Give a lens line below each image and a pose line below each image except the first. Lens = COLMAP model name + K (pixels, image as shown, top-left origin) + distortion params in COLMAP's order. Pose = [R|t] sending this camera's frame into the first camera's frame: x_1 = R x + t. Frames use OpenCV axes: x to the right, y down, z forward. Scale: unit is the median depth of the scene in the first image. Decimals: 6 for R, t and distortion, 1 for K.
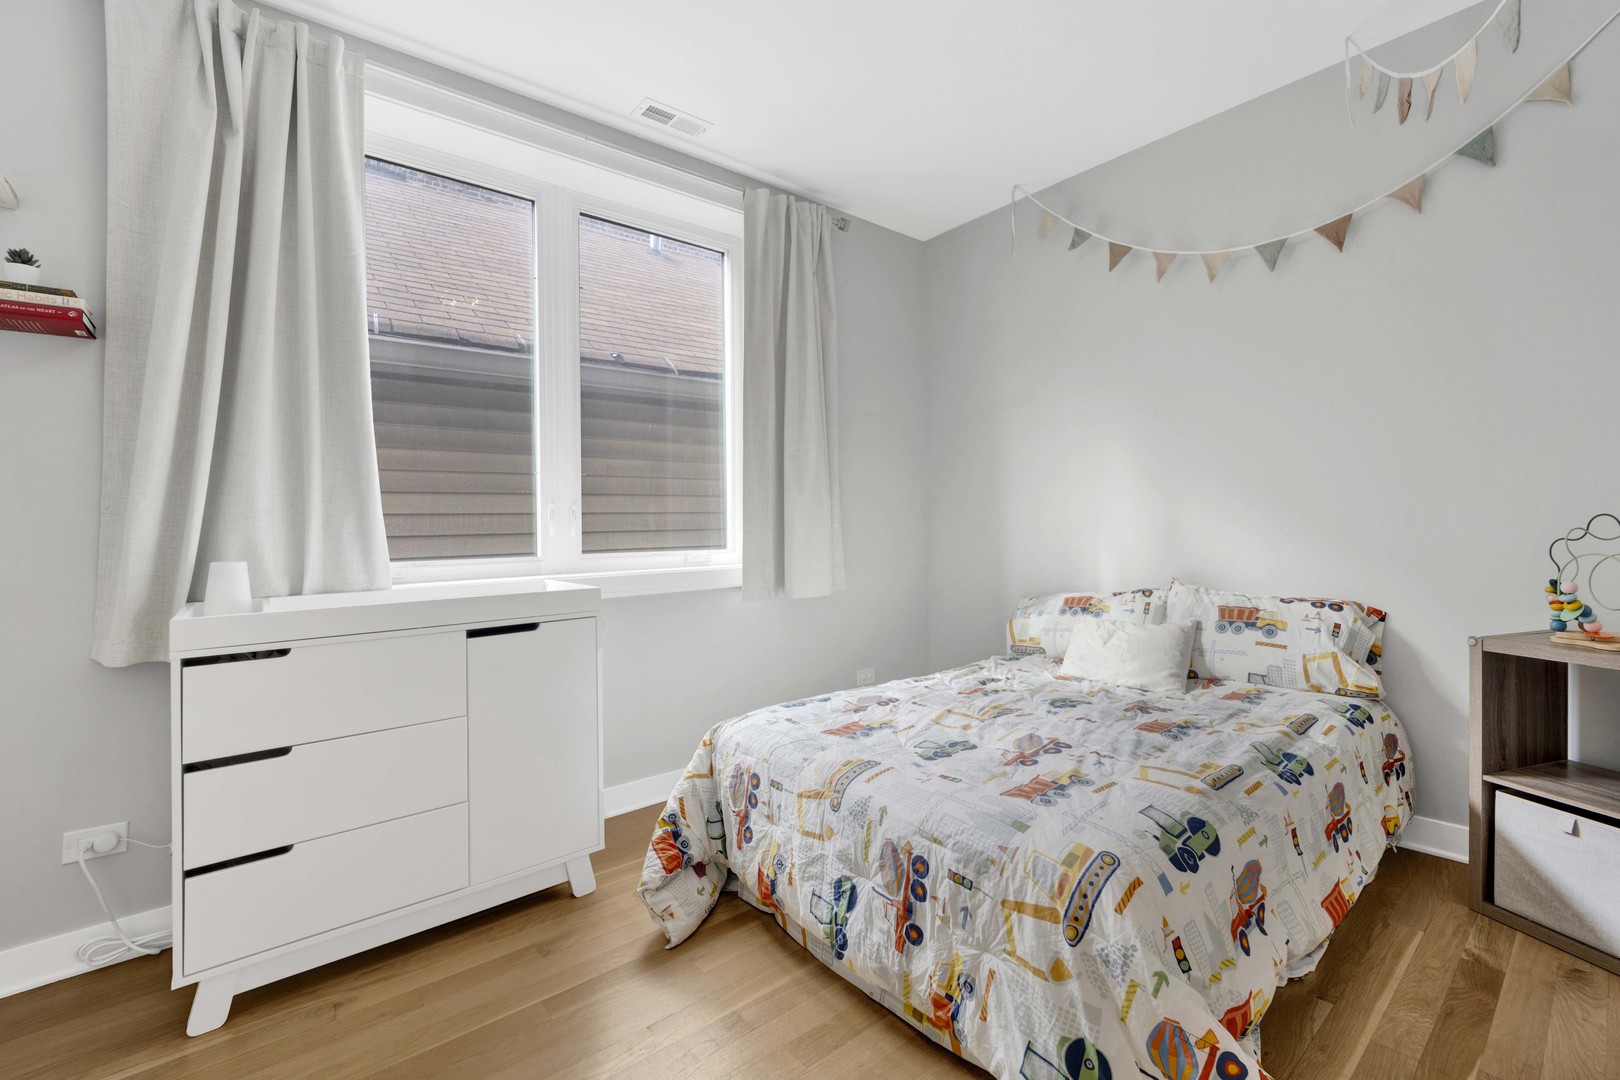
lens RADIAL K [[678.8, 0, 798.3], [0, 678.8, 541.2], [0, 0, 1]] dist [-0.023788, -0.000046]
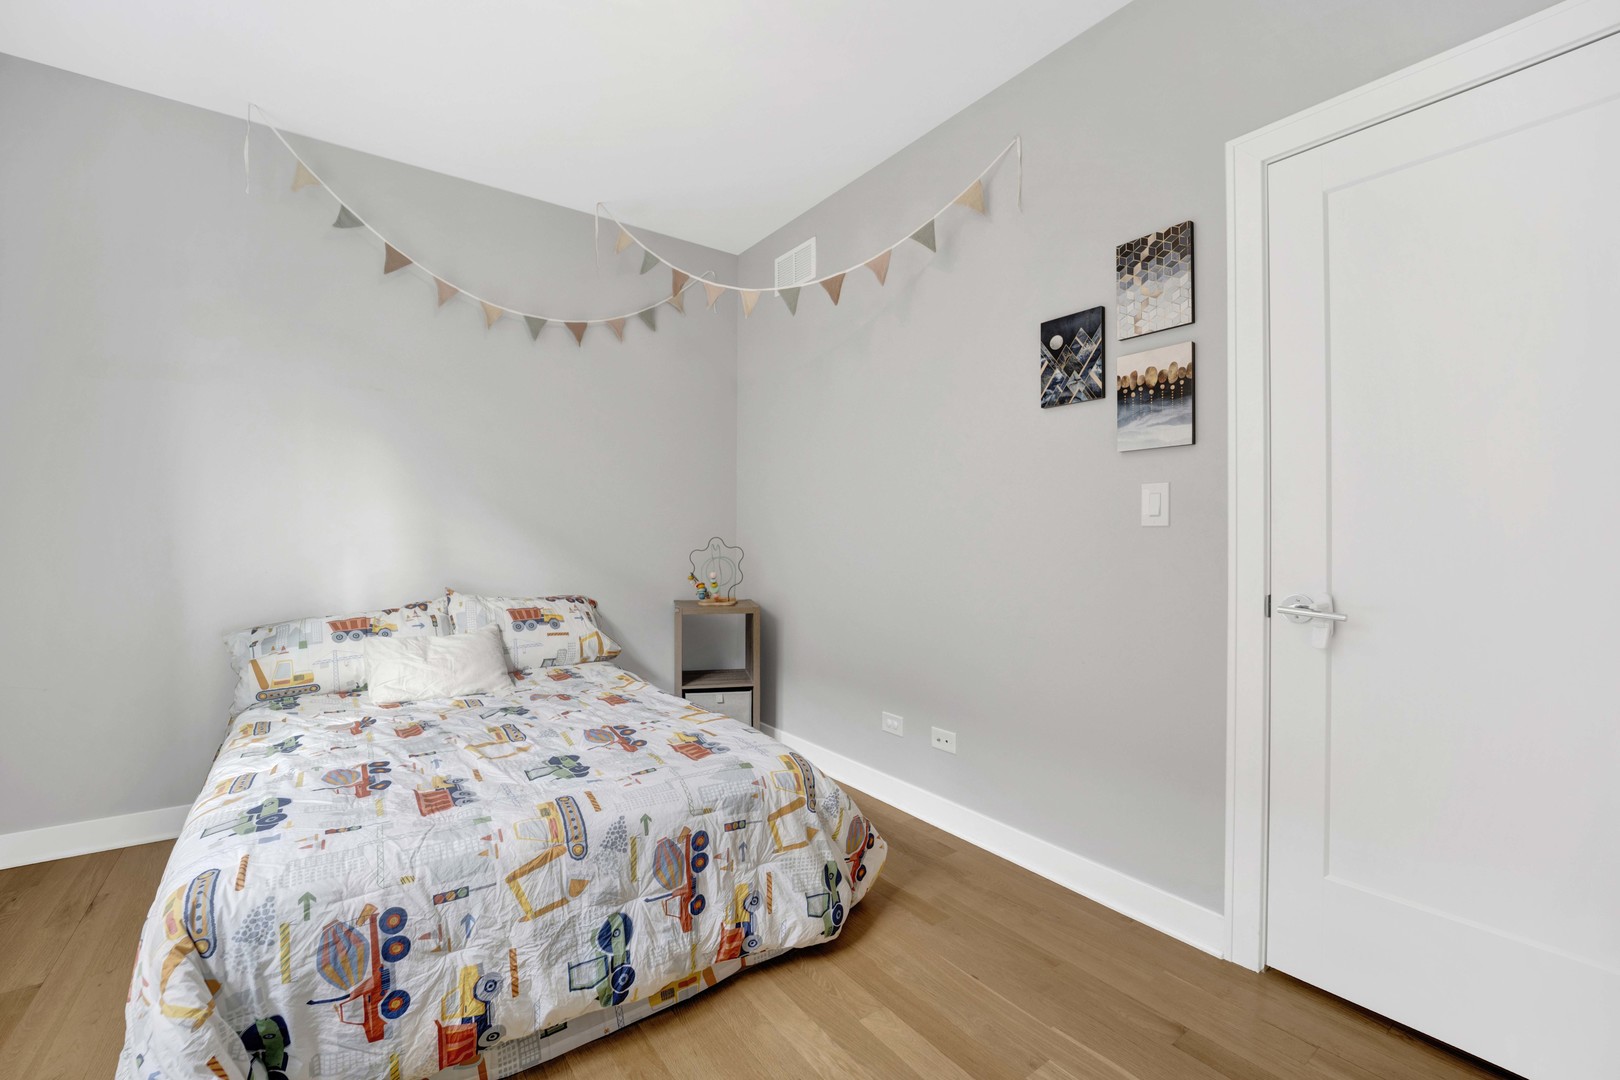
lens RADIAL K [[678.8, 0, 798.3], [0, 678.8, 541.2], [0, 0, 1]] dist [-0.023788, -0.000046]
pose [[0.066206, 0.009545, 0.997760, -0.788290], [0.015643, 0.999821, -0.010603, -0.003665], [-0.997683, 0.016310, 0.066045, 0.630279]]
